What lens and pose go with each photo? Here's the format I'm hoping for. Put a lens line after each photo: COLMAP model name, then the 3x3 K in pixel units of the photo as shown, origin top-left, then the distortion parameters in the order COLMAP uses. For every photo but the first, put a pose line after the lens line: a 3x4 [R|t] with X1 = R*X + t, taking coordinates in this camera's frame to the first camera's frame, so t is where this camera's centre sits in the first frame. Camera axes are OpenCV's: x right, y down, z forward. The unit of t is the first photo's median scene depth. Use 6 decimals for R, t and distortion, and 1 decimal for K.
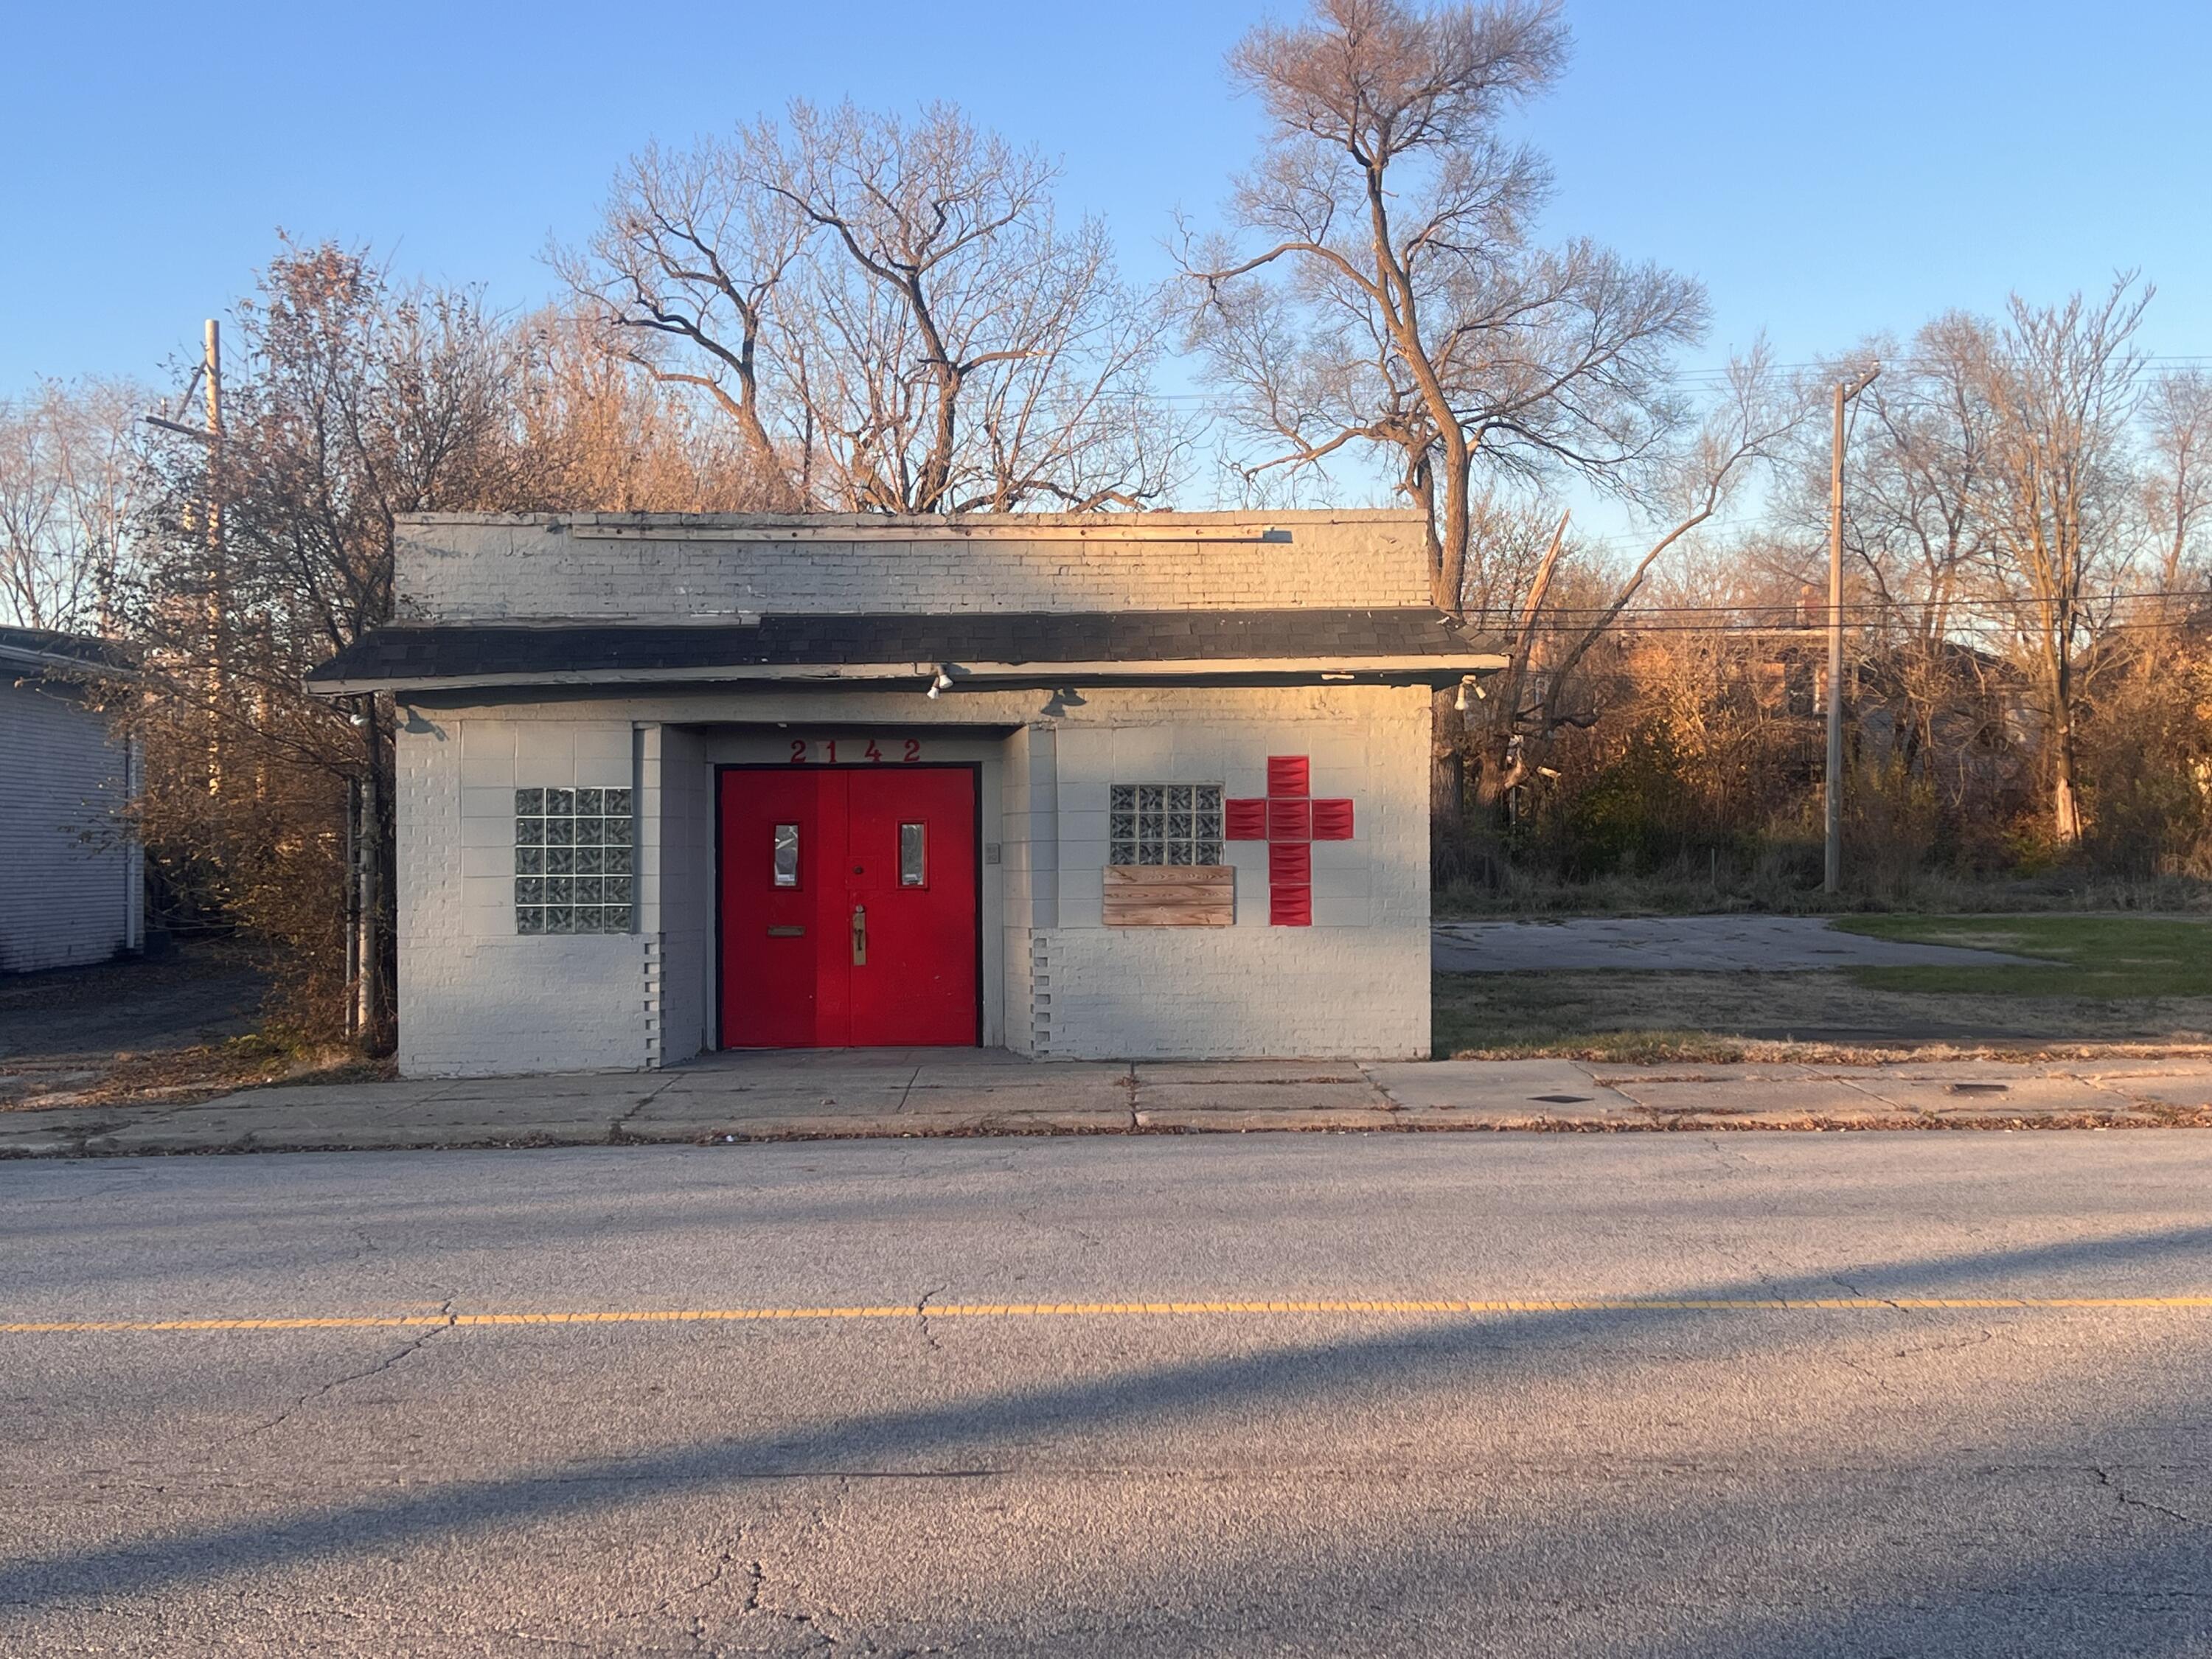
lens RADIAL K [[2657.6, 0, 1106.0], [0, 2657.6, 829.5], [0, 0, 1]] dist [0.366156, -1.405438]
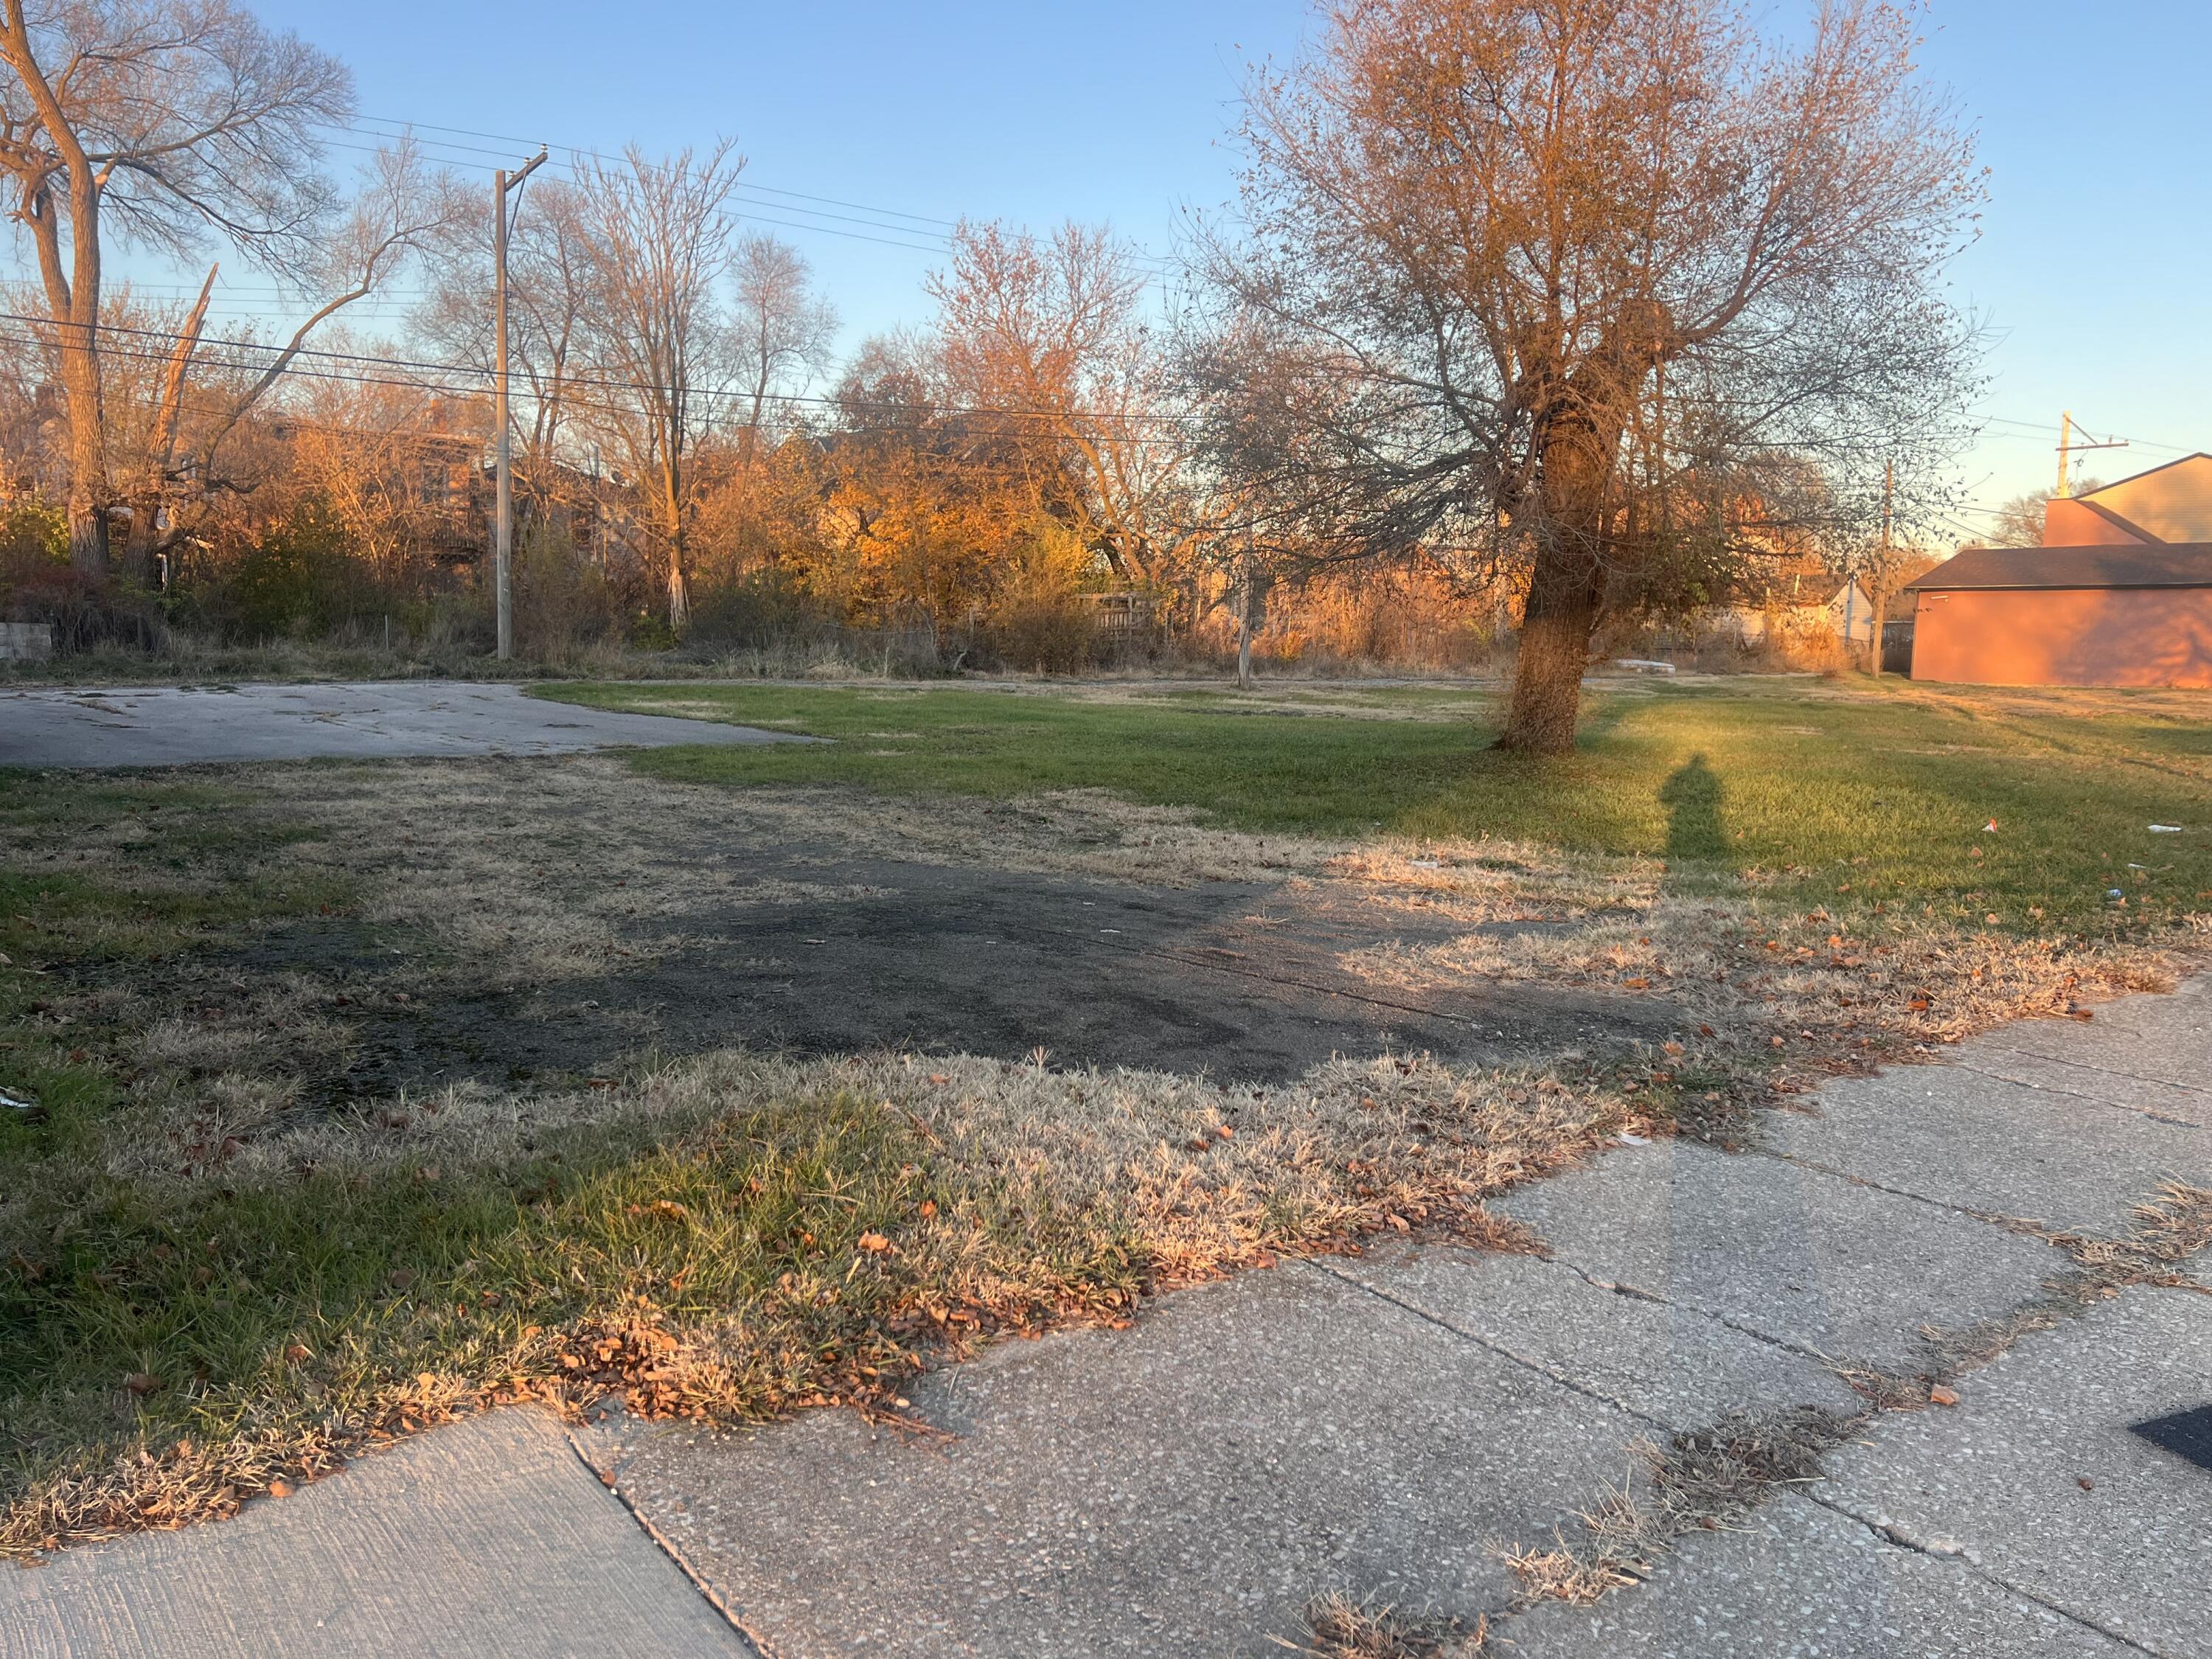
lens RADIAL K [[1705.0, 0, 1106.0], [0, 1705.0, 829.5], [0, 0, 1]] dist [0.059009, -0.054867]
pose [[0.796811, -0.047989, 0.602320, 0.042155], [-0.026642, 0.993081, 0.114366, 0.005795], [-0.603641, -0.107175, 0.790019, 0.296316]]
